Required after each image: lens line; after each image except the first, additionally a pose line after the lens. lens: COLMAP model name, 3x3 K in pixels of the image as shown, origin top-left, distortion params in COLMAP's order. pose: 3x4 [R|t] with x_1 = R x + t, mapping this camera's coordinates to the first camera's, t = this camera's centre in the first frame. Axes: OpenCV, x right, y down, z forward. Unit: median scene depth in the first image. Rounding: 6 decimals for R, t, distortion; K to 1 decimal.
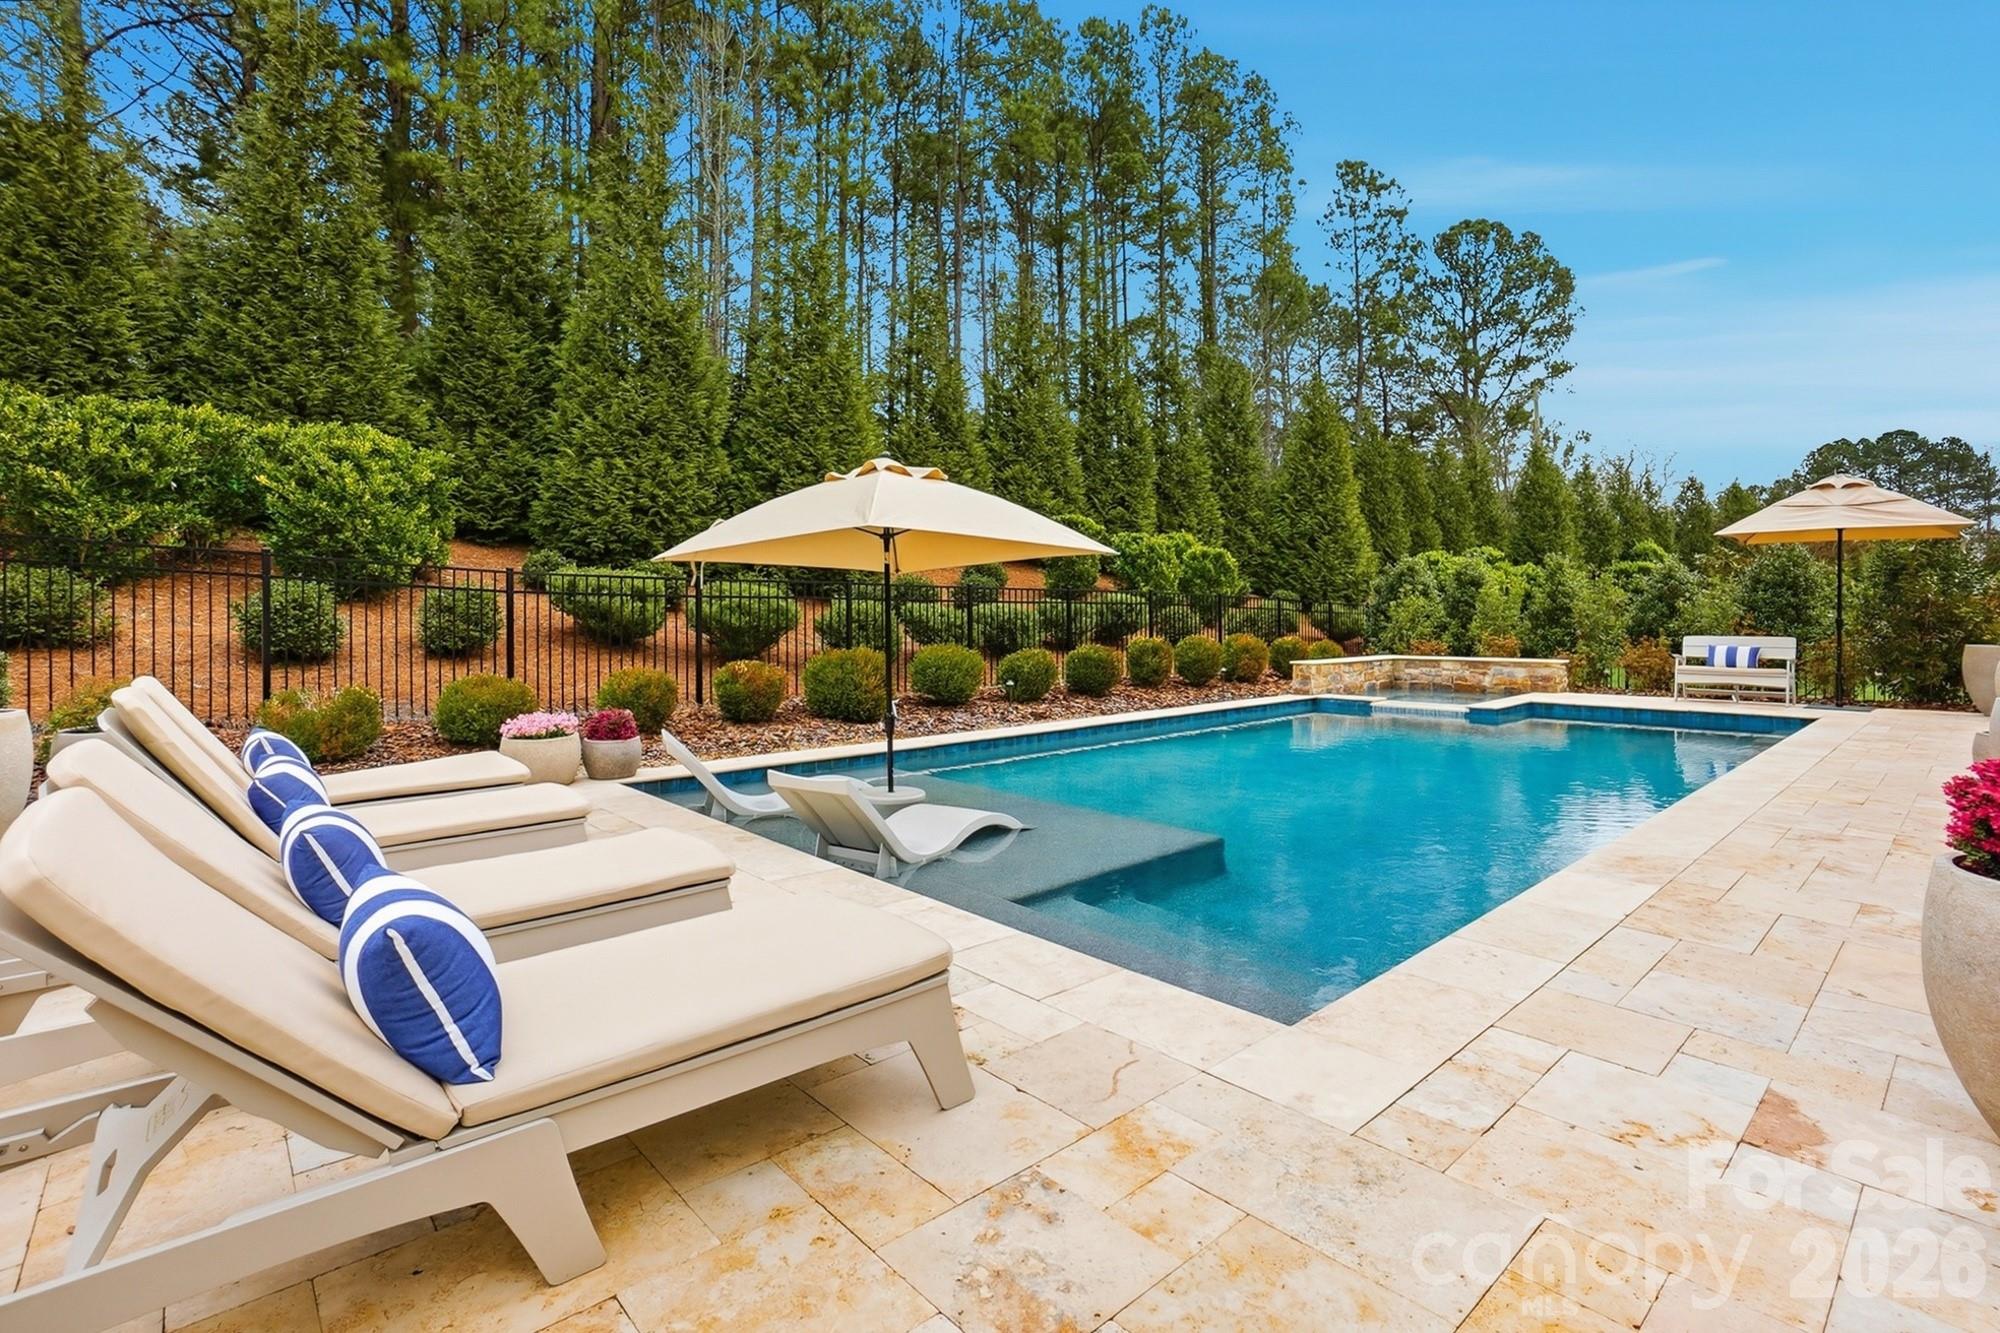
lens RADIAL K [[919.1, 0, 996.4], [0, 919.1, 645.9], [0, 0, 1]] dist [-0.042288, 0.000218]
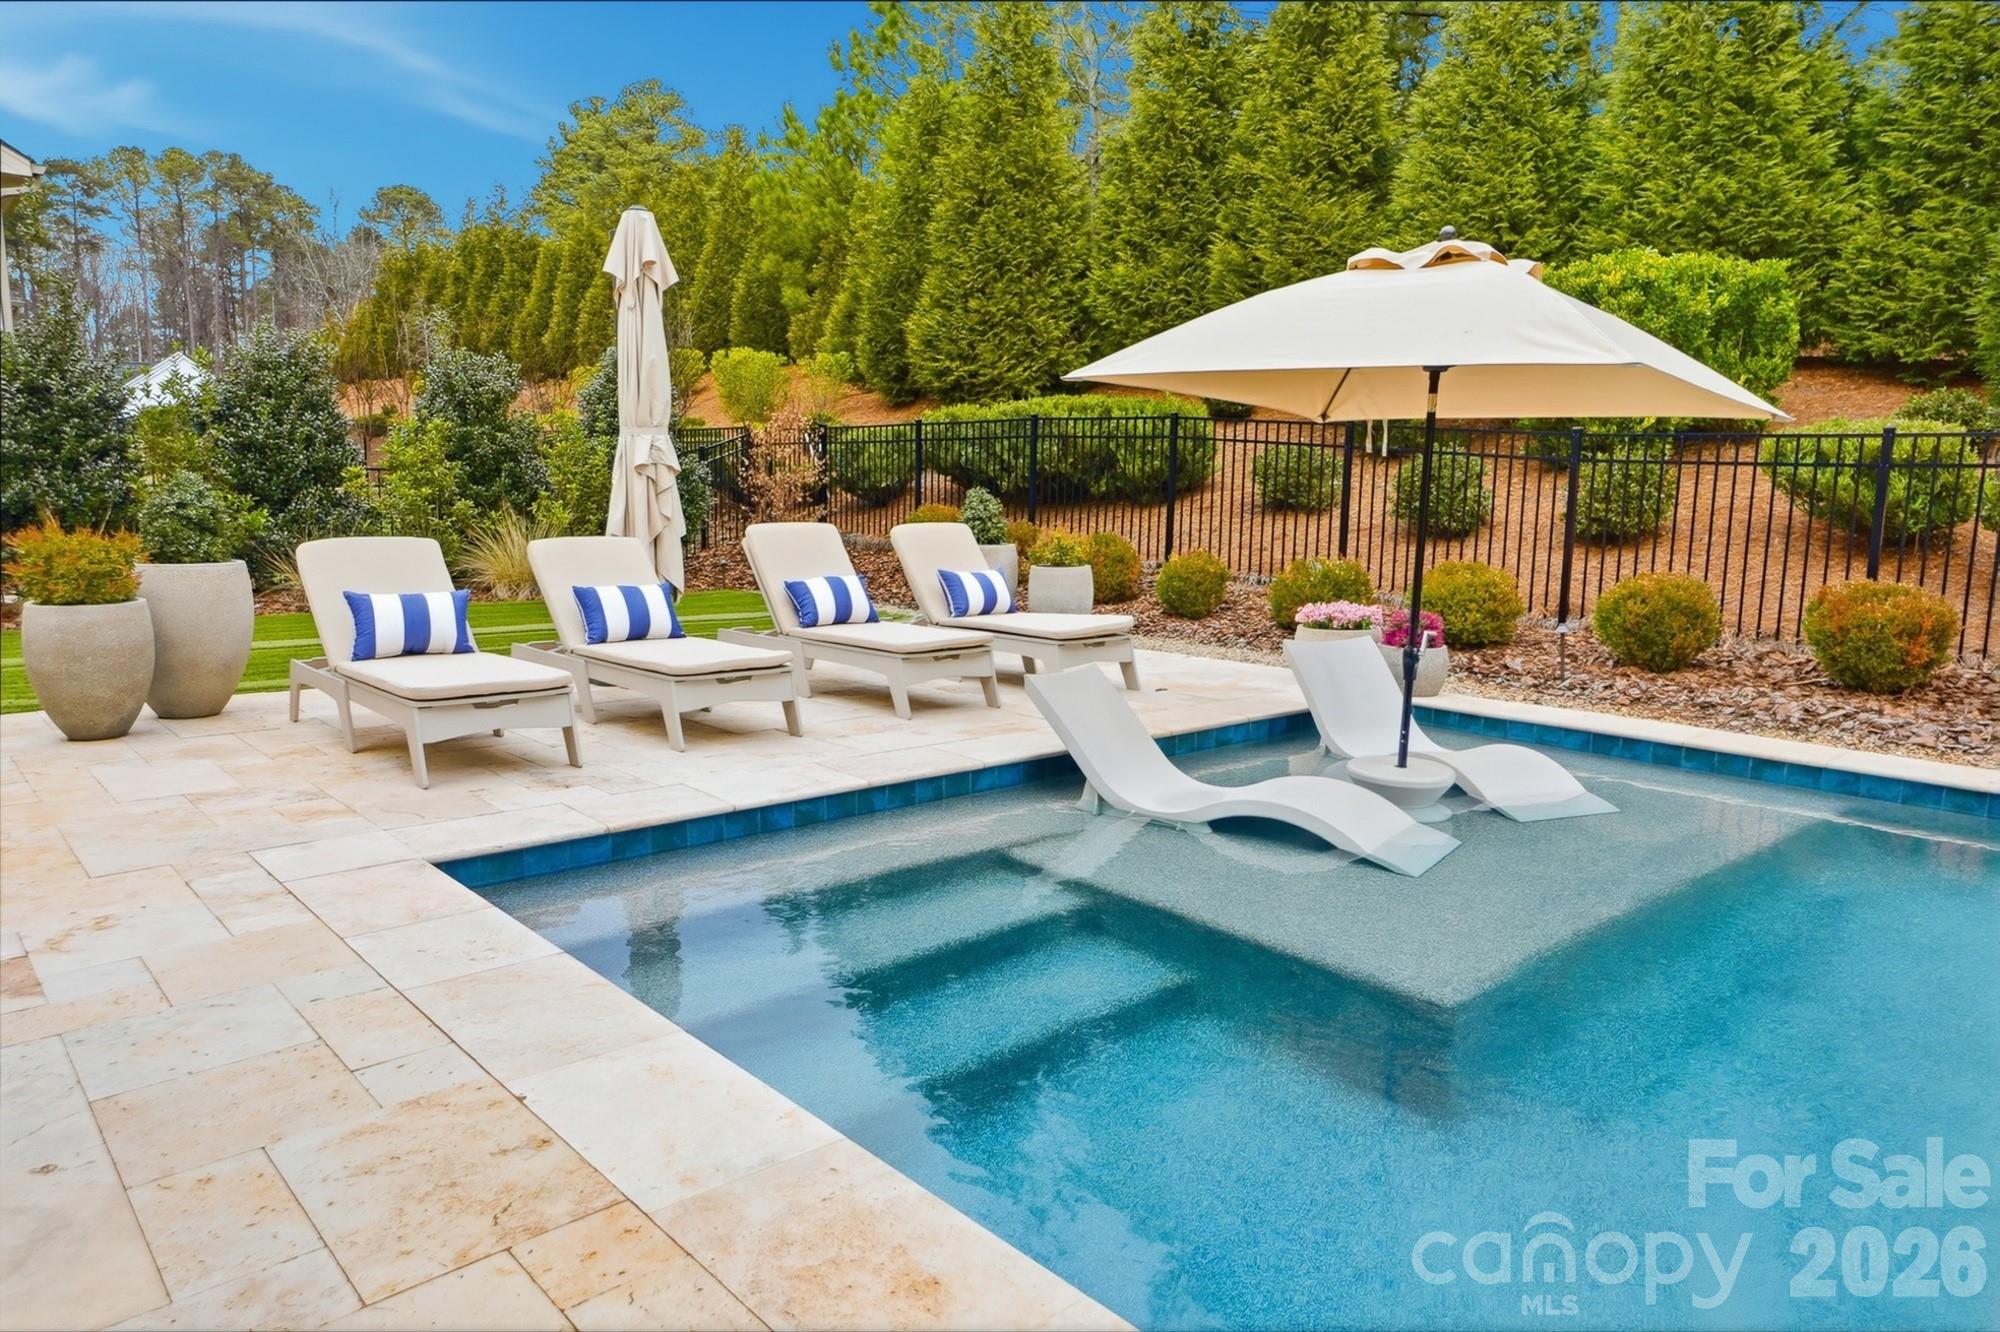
lens RADIAL K [[1315.2, 0, 1000.0], [0, 1315.2, 666.0], [0, 0, 1]] dist [0.025539, -0.050180]
pose [[0.010032, 0.137895, -0.990396, 0.972784], [-0.046877, 0.989422, 0.137284, -0.029455], [0.998850, 0.045049, 0.016390, 0.868800]]
